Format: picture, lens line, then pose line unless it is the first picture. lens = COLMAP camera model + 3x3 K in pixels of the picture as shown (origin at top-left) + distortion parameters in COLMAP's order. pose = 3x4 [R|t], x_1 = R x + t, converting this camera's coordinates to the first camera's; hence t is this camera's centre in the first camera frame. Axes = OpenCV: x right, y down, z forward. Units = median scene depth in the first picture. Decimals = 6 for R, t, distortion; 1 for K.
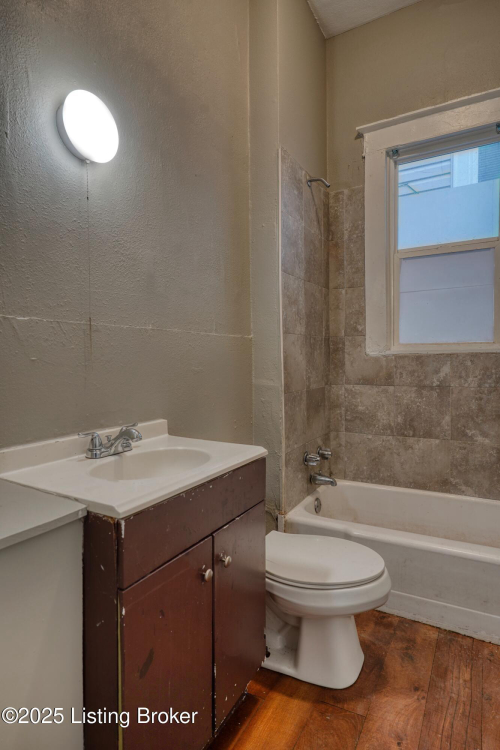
lens RADIAL K [[429.0, 0, 250.0], [0, 429.0, 375.3], [0, 0, 1]] dist [0.011870, 0.000268]
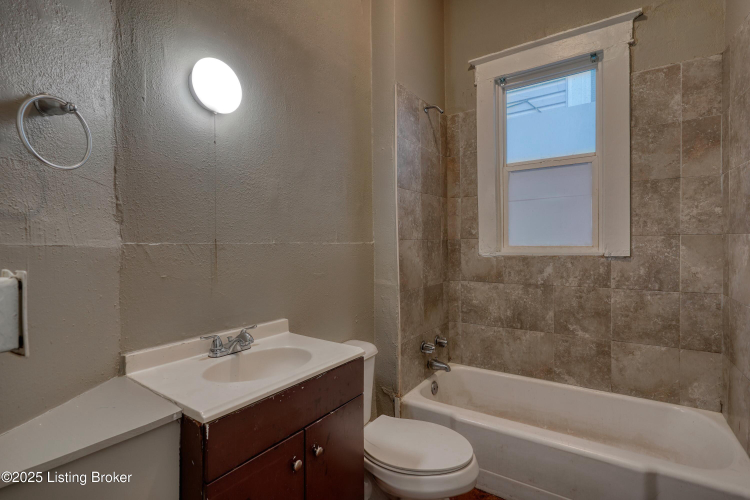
lens RADIAL K [[363.0, 0, 373.9], [0, 363.0, 248.2], [0, 0, 1]] dist [0.004251, 0.000908]
pose [[0.995419, -0.000053, -0.095612, 0.100907], [-0.002551, 0.999629, -0.027108, -0.048180], [0.095578, 0.027228, 0.995049, 0.012456]]
